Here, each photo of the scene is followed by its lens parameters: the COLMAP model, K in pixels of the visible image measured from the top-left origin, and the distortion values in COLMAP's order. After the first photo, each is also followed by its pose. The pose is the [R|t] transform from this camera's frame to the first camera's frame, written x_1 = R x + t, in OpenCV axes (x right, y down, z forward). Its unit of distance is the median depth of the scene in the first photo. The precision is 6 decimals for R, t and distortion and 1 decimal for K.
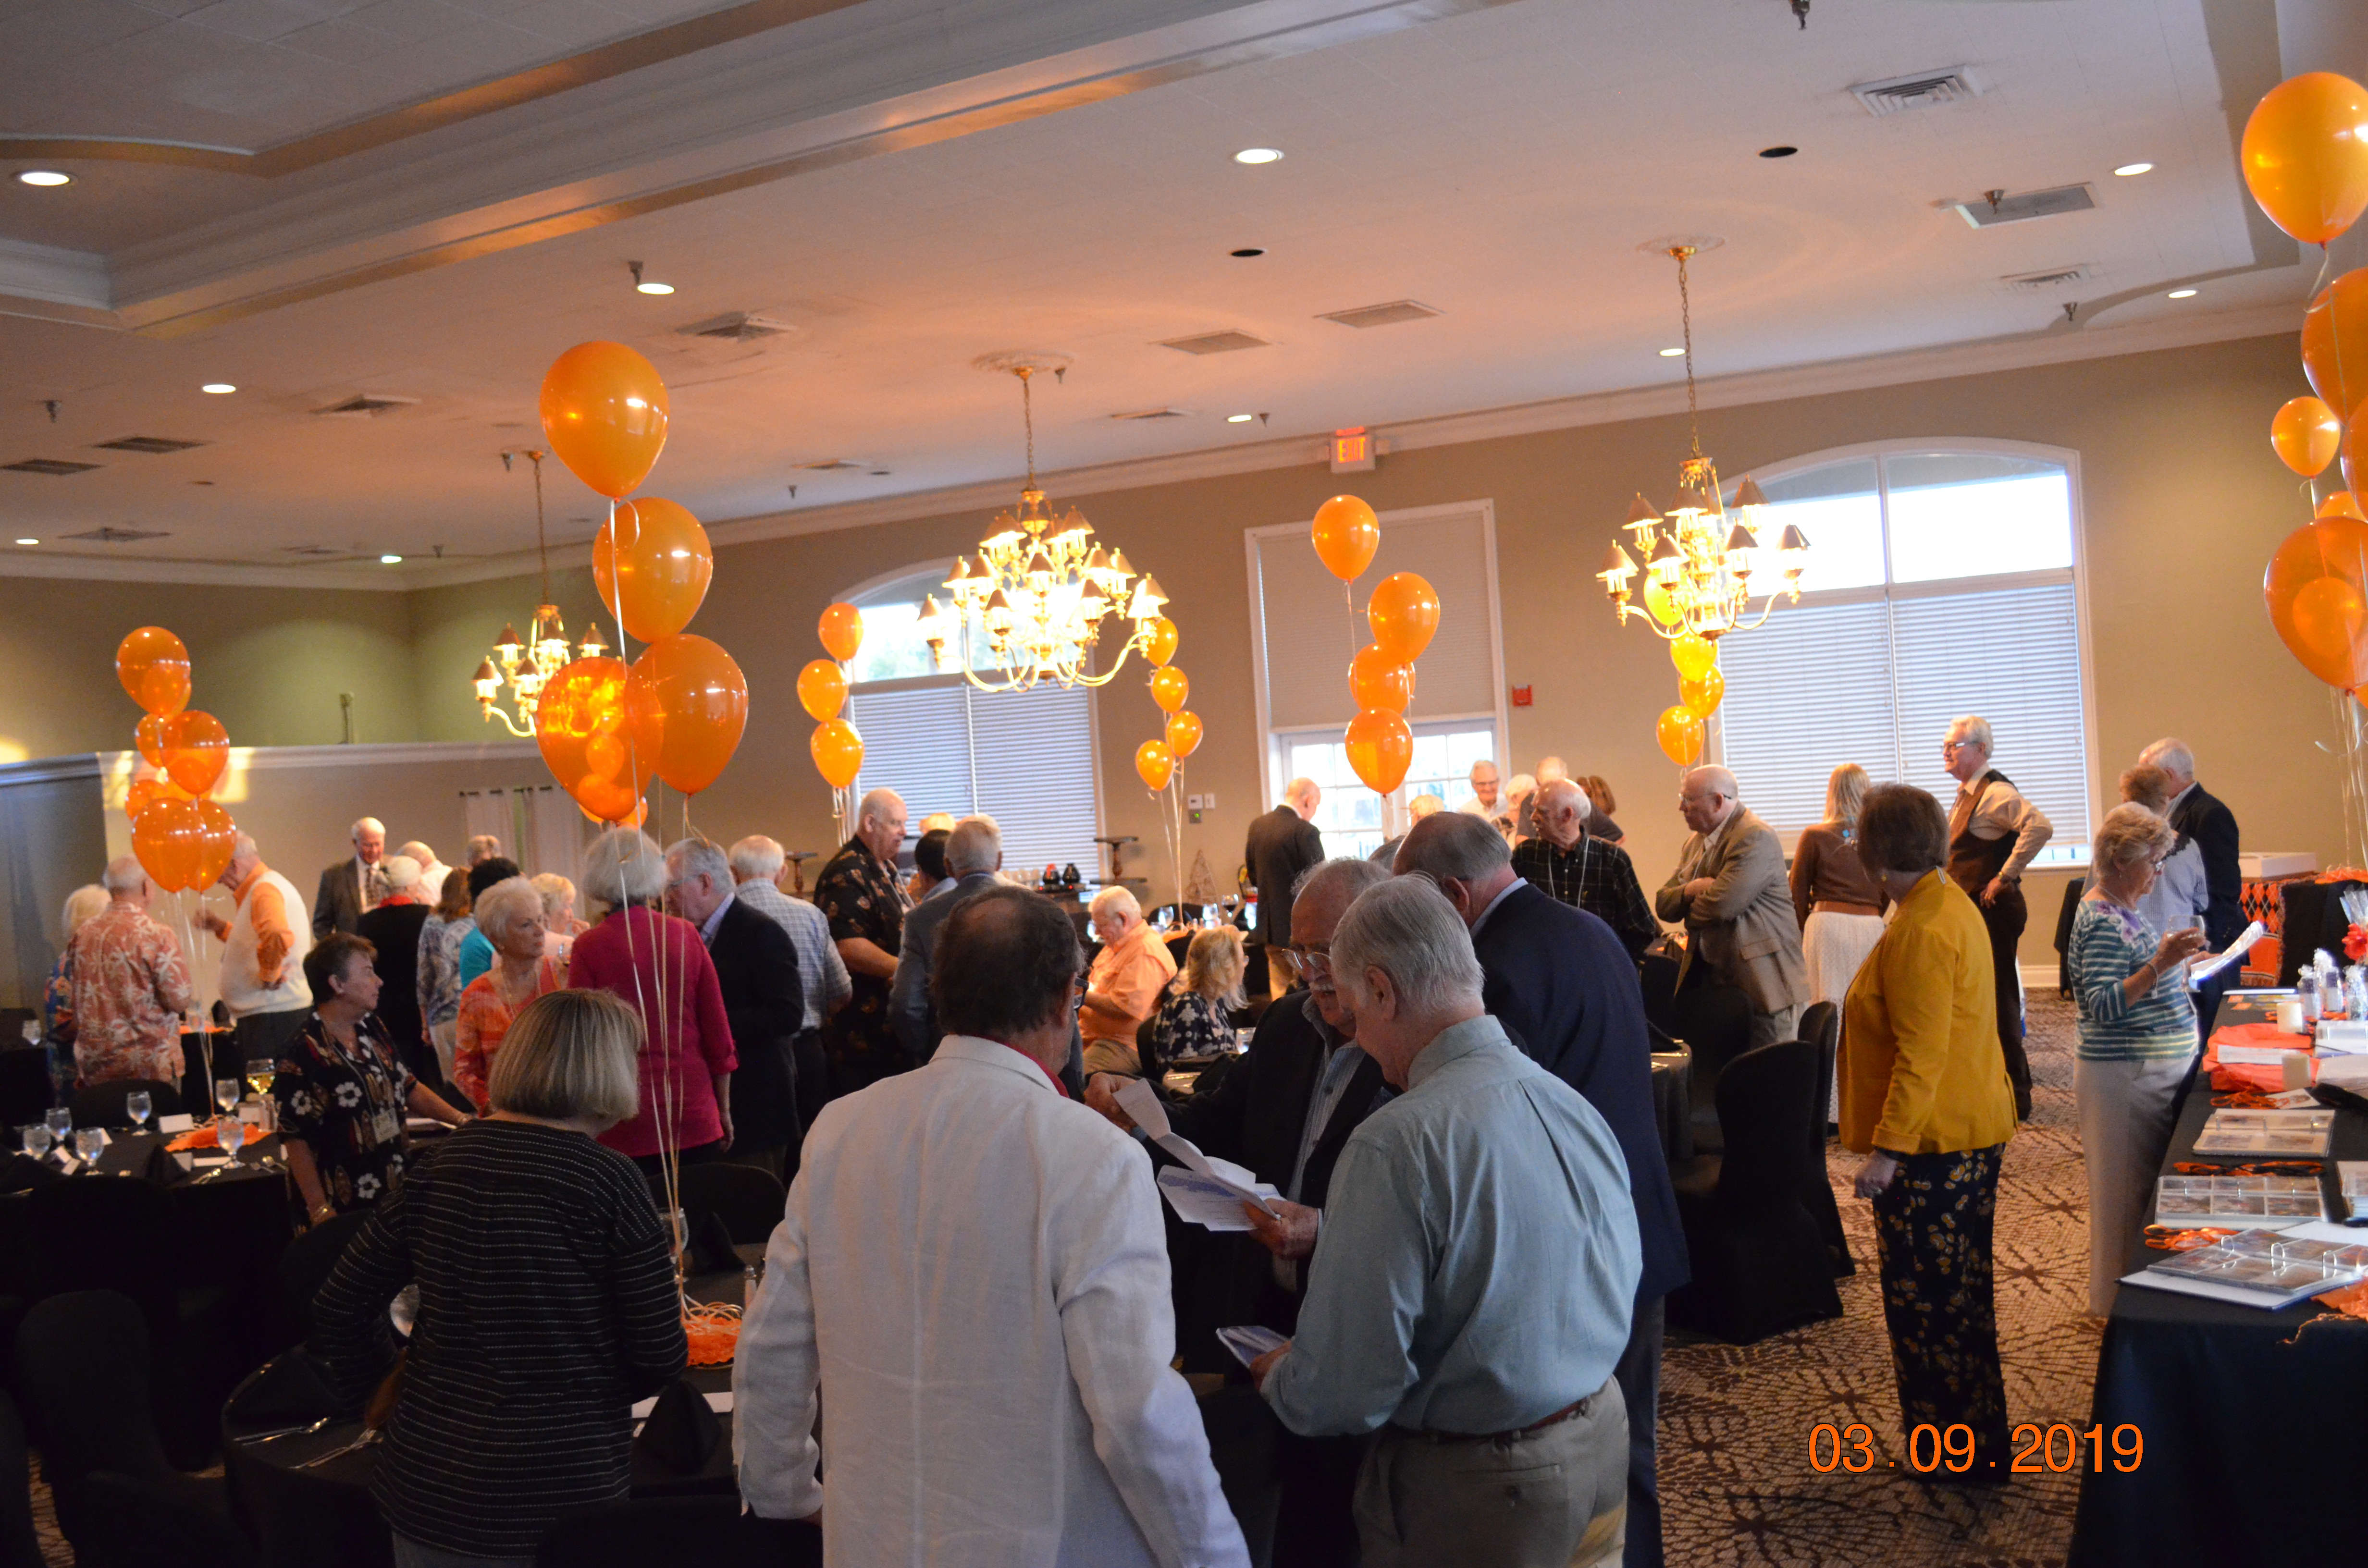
lens RADIAL K [[2217.8, 0, 1180.6], [0, 2217.8, 772.7], [0, 0, 1]] dist [-0.051690, 0.000000]
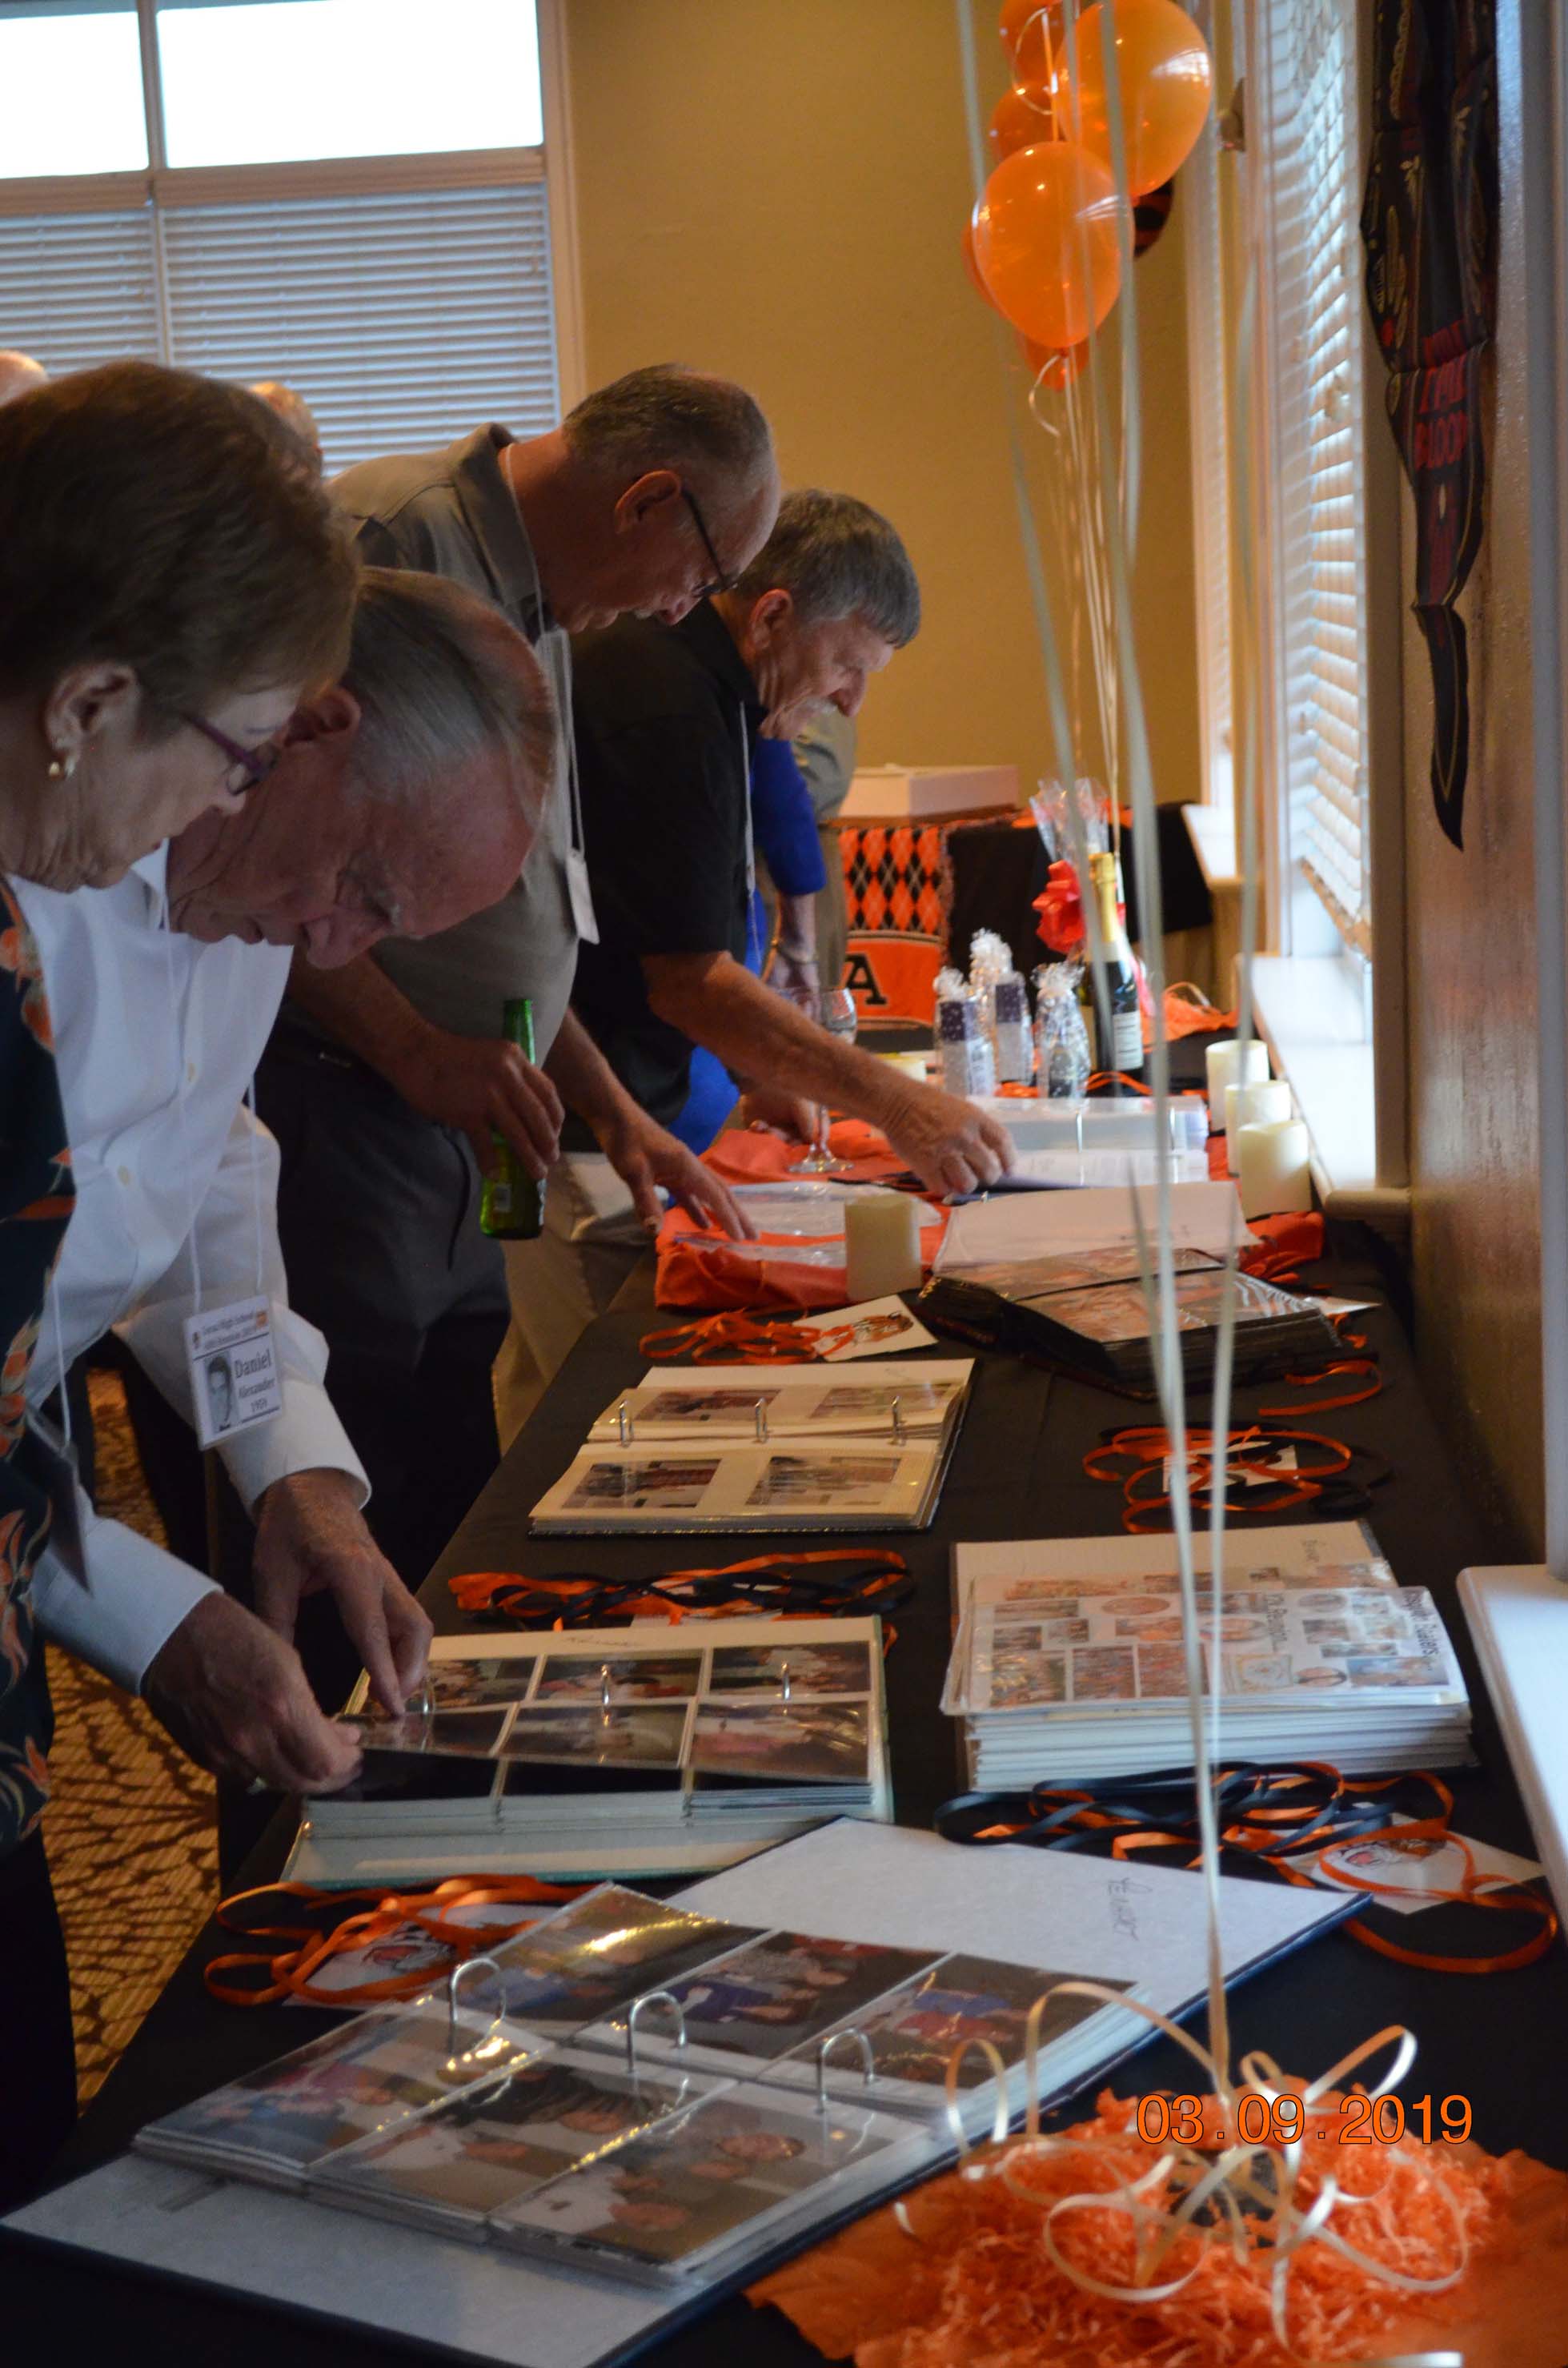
lens RADIAL K [[4262.9, 0, 785.1], [0, 4262.9, 1184.4], [0, 0, 1]] dist [-0.009871, 0.000000]
pose [[0.914266, -0.038890, 0.403244, 0.178266], [-0.008454, 0.993333, 0.114967, 0.039403], [-0.405027, -0.108520, 0.907842, 0.313007]]
